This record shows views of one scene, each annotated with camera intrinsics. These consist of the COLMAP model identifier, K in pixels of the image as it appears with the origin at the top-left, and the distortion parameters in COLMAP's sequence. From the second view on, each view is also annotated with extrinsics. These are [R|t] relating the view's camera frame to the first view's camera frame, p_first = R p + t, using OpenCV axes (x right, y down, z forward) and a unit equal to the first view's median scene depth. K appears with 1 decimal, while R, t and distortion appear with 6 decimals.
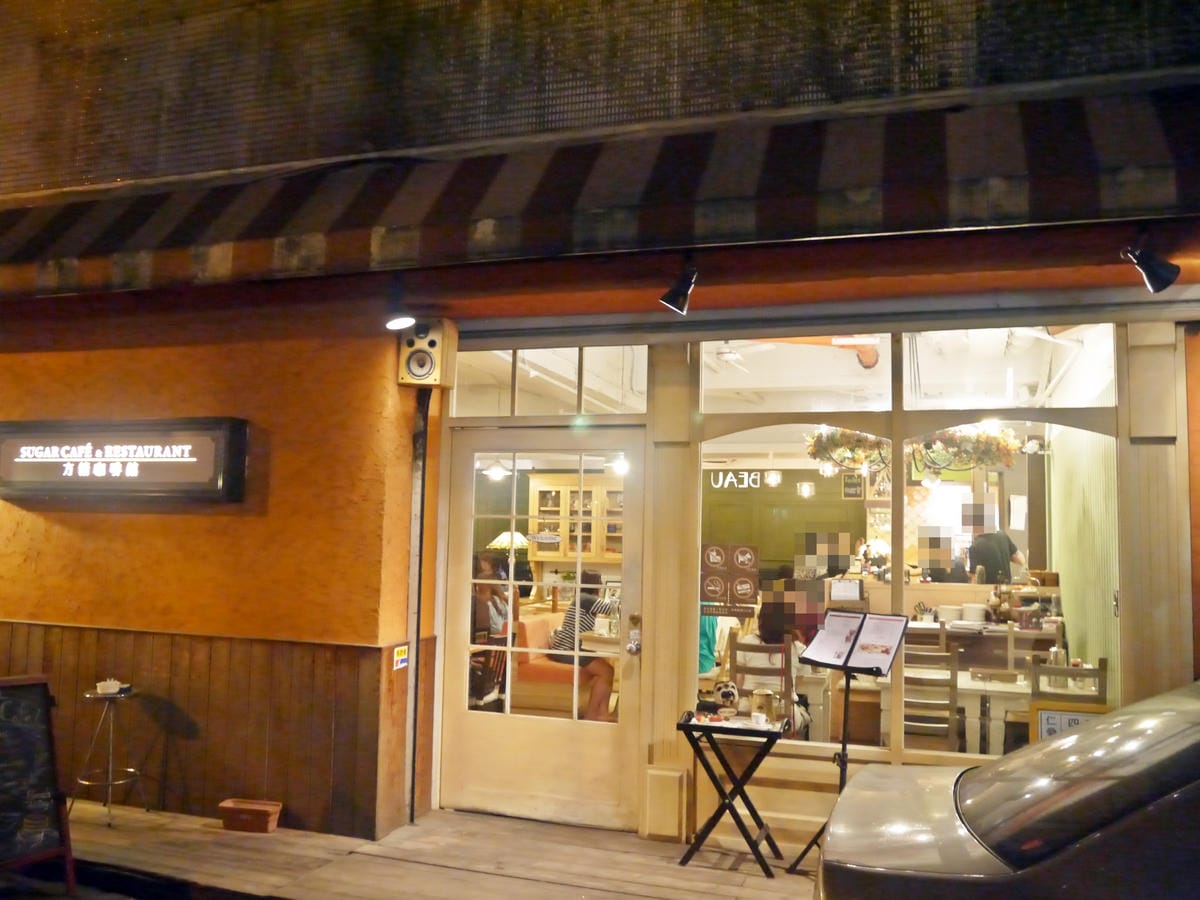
lens RADIAL K [[1005.0, 0, 600.3], [0, 1005.0, 451.9], [0, 0, 1]] dist [-0.057489, 0.023771]
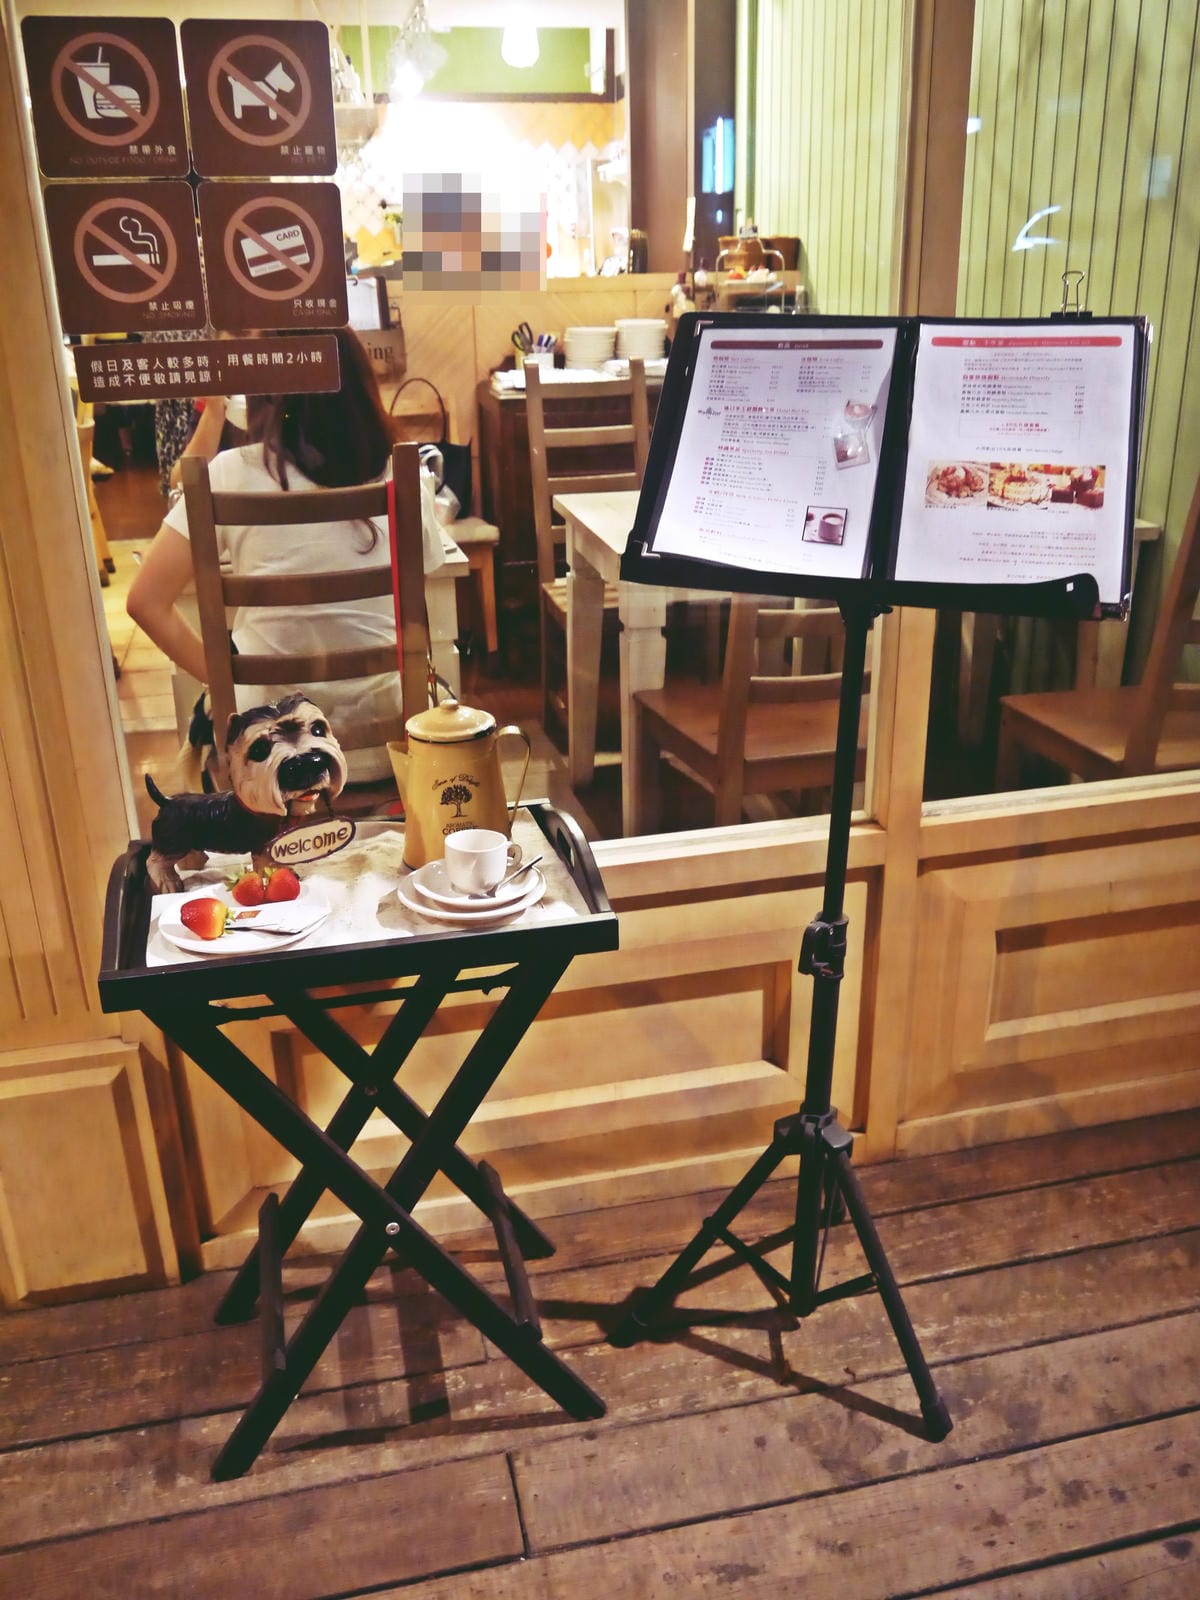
lens RADIAL K [[1340.0, 0, 608.1], [0, 1340.0, 796.8], [0, 0, 1]] dist [-0.057489, 0.023771]
pose [[0.841623, -0.239111, 0.484248, 0.032066], [-0.004209, 0.893717, 0.448611, 0.090671], [-0.540049, -0.379600, 0.751167, 0.567185]]
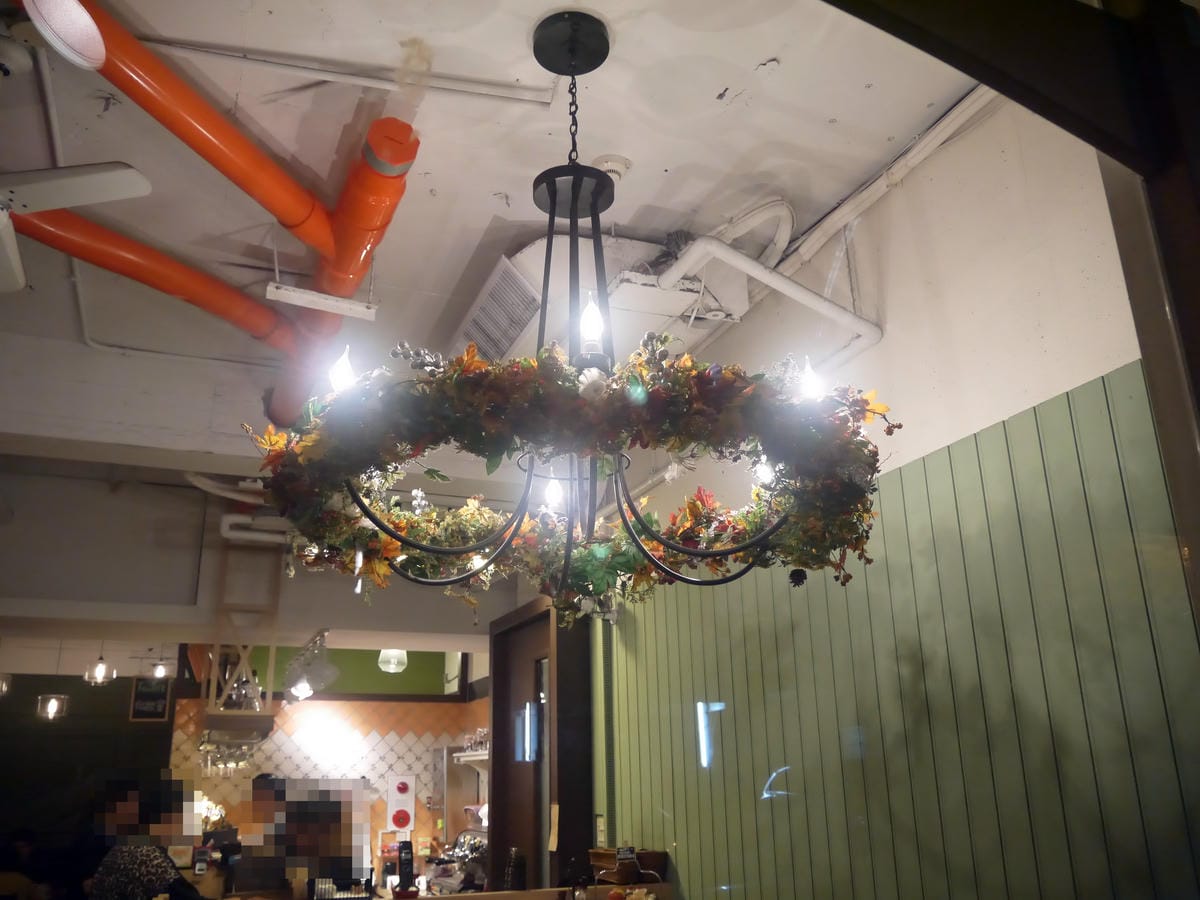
lens RADIAL K [[1005.0, 0, 598.0], [0, 1005.0, 446.2], [0, 0, 1]] dist [-0.057489, 0.023771]
pose [[0.749425, 0.175631, 0.638370, 0.100228], [-0.015736, 0.968627, -0.248019, 0.059647], [-0.661903, 0.175826, 0.728677, 0.726843]]
